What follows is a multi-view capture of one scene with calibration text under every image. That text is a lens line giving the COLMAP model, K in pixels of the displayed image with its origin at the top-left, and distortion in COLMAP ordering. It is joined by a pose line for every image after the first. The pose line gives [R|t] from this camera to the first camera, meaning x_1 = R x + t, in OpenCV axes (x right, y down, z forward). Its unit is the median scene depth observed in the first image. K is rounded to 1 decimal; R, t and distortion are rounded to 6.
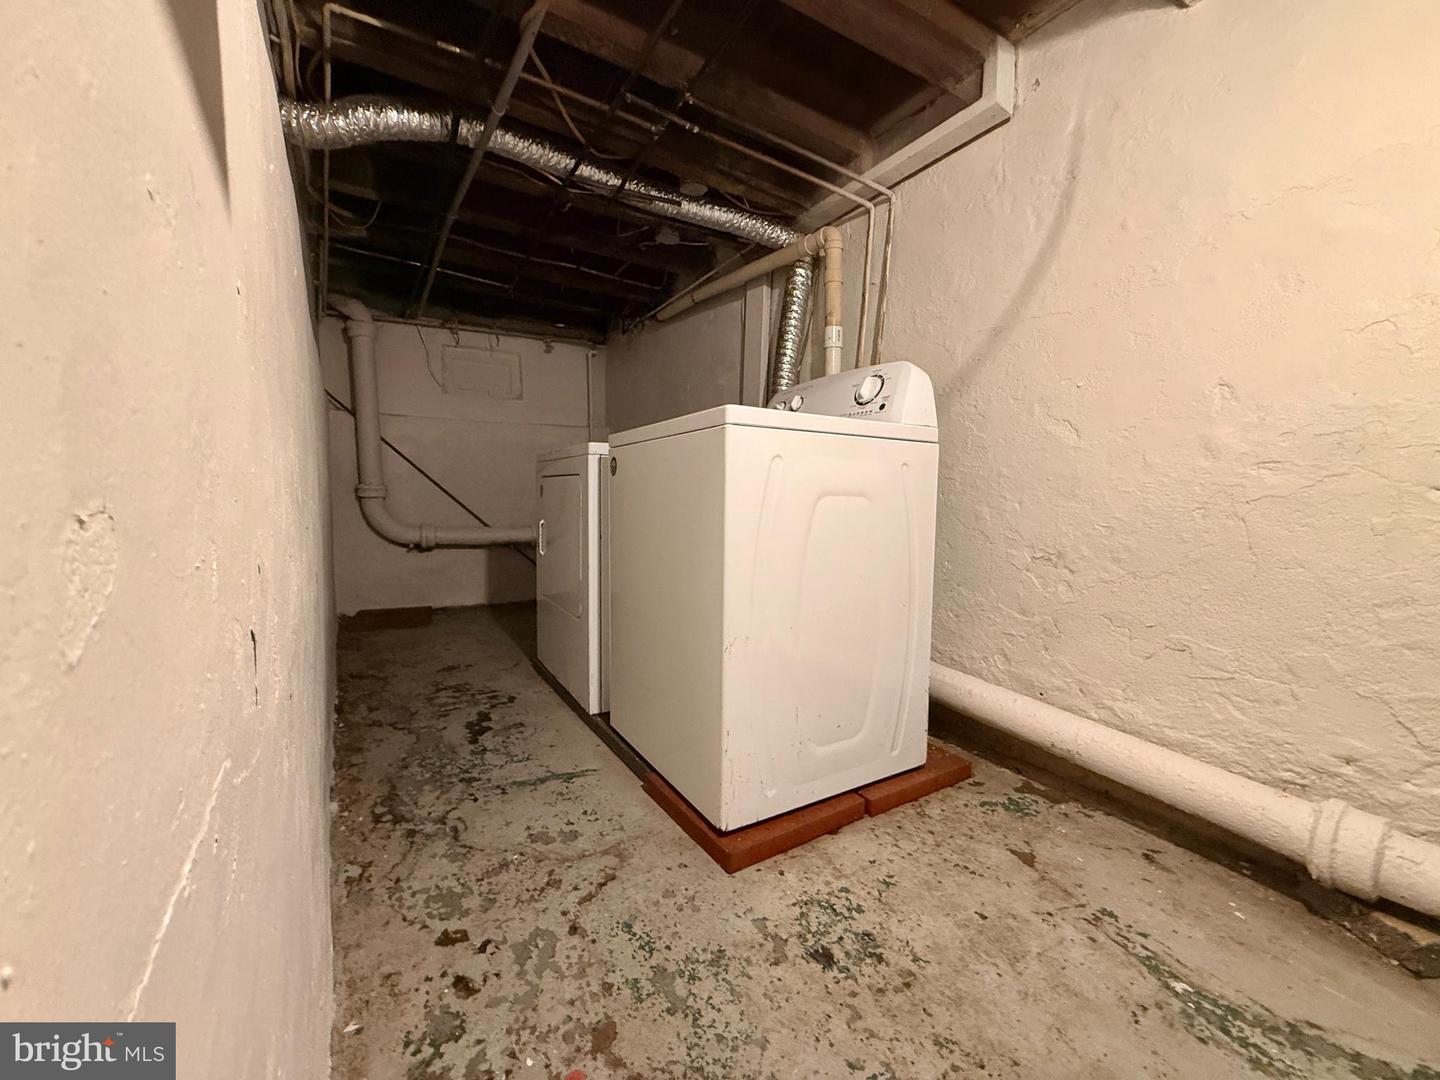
lens RADIAL K [[572.1, 0, 716.4], [0, 572.1, 538.2], [0, 0, 1]] dist [-0.001280, 0.000572]
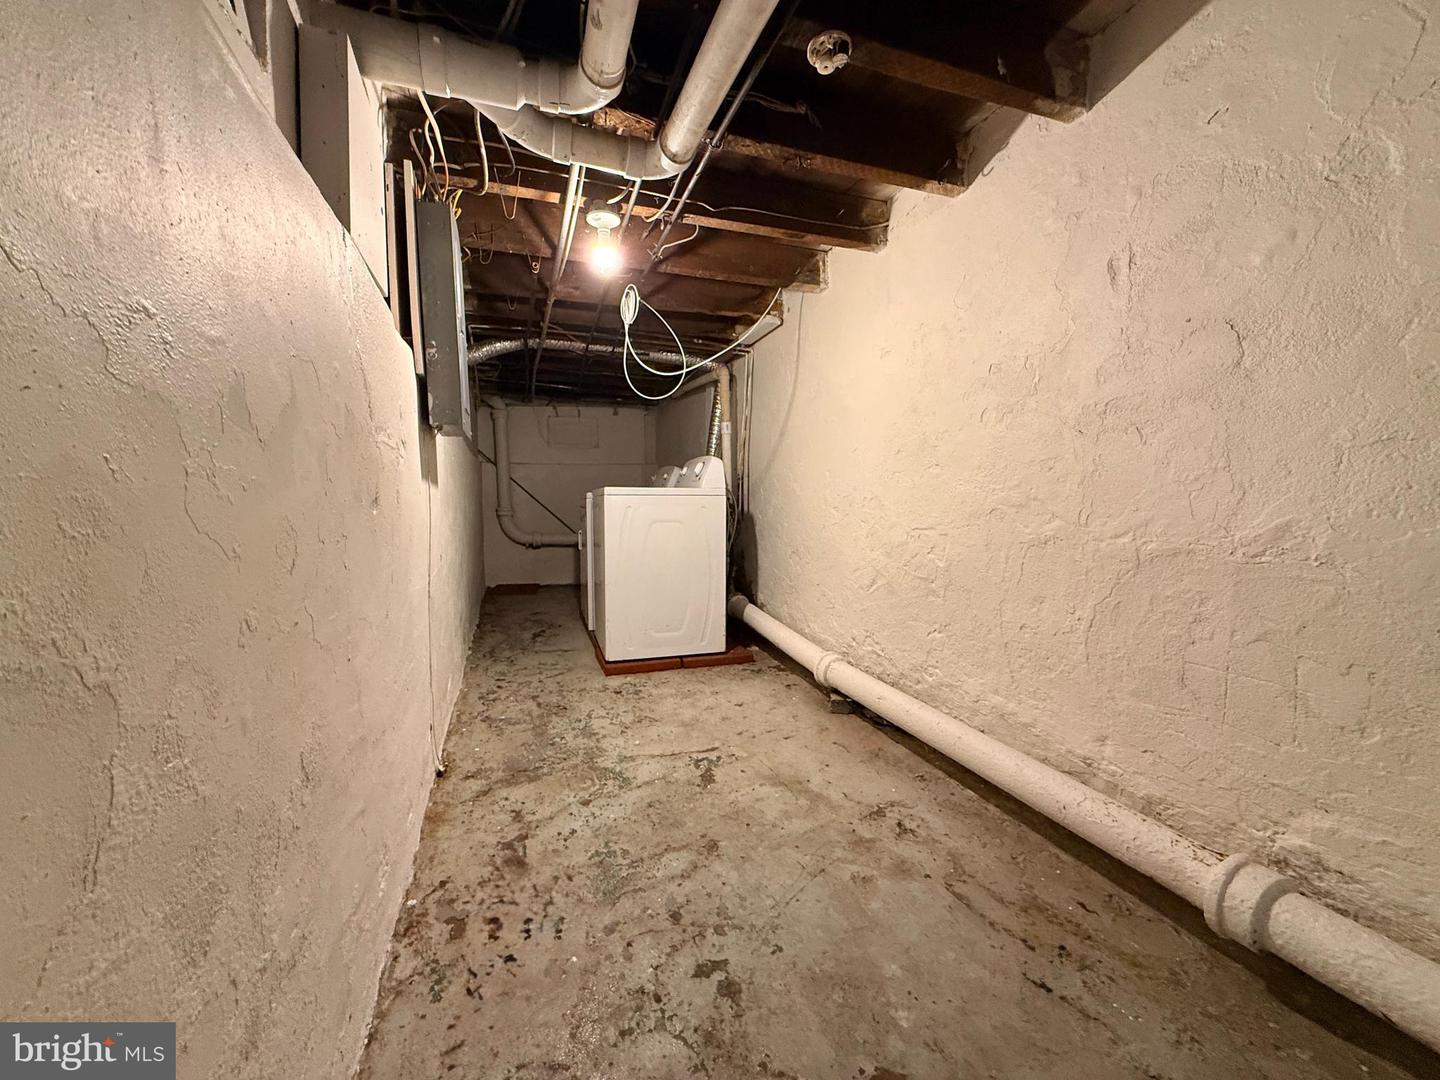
lens RADIAL K [[572.1, 0, 721.6], [0, 572.1, 541.2], [0, 0, 1]] dist [-0.001280, 0.000572]
pose [[0.974197, 0.004344, -0.225660, 0.619625], [-0.004379, 0.999990, 0.000344, -0.001263], [0.225659, 0.000653, 0.974206, -0.757198]]
